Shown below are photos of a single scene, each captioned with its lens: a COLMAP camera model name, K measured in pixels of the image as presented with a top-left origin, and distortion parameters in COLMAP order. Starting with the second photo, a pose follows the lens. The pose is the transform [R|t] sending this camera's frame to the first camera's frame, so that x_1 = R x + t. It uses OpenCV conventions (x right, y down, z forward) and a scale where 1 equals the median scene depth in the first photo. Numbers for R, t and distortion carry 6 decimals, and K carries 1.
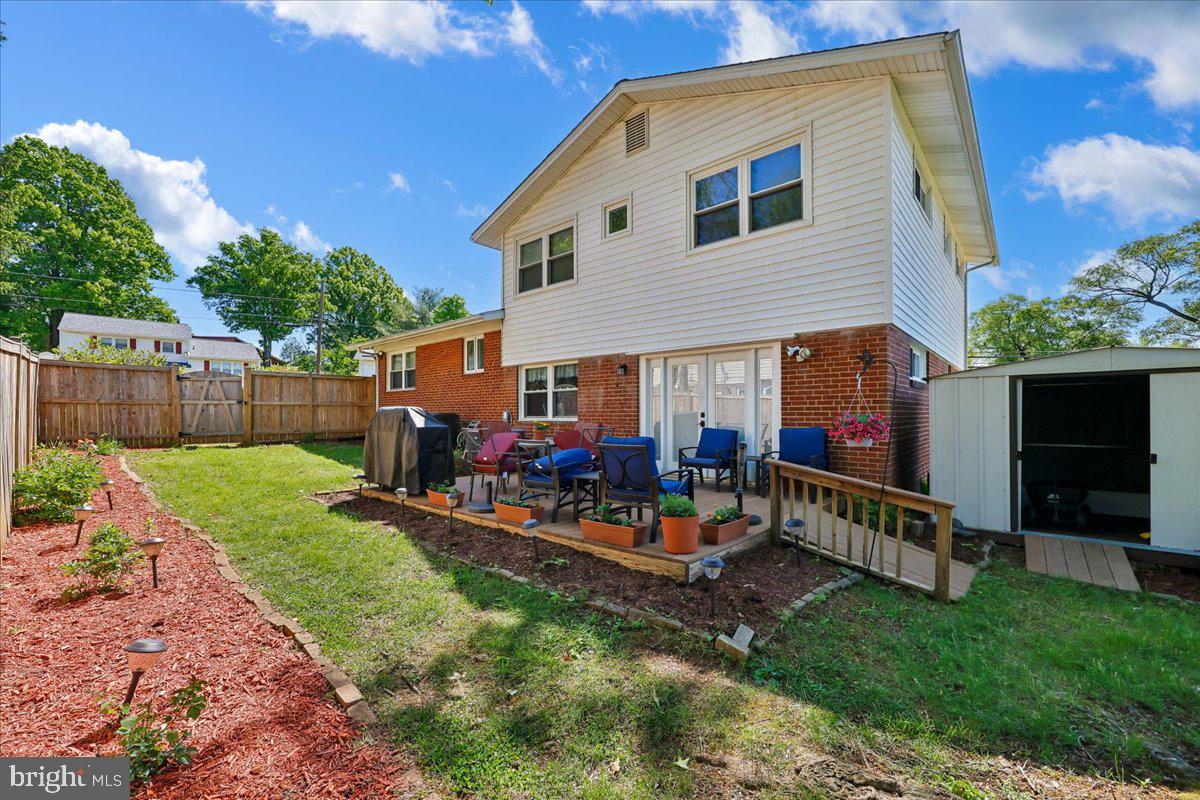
lens RADIAL K [[484.9, 0, 599.8], [0, 484.9, 412.5], [0, 0, 1]] dist [0.001113, -0.000511]
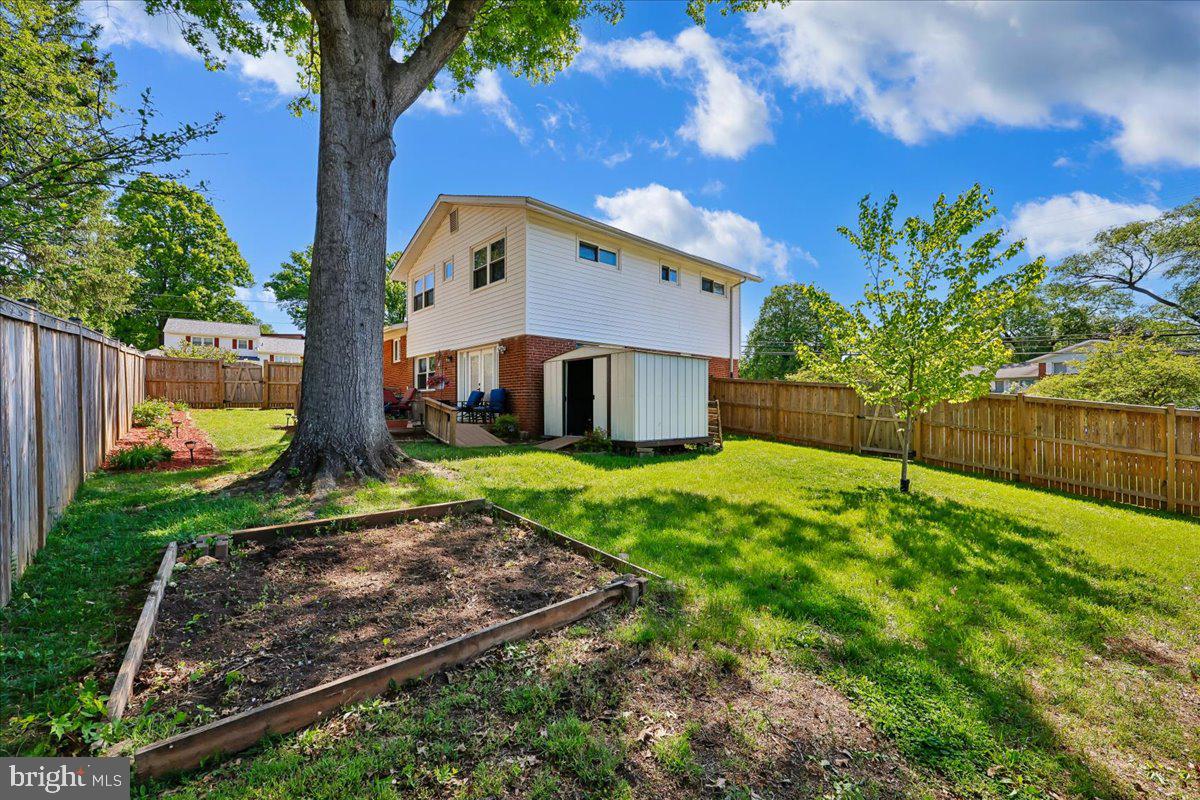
lens RADIAL K [[484.9, 0, 595.8], [0, 484.9, 397.0], [0, 0, 1]] dist [0.001113, -0.000511]
pose [[0.993225, 0.000957, -0.116204, 0.592195], [-0.002314, 0.999931, -0.011545, 0.049347], [0.116185, 0.011735, 0.993158, -0.491544]]
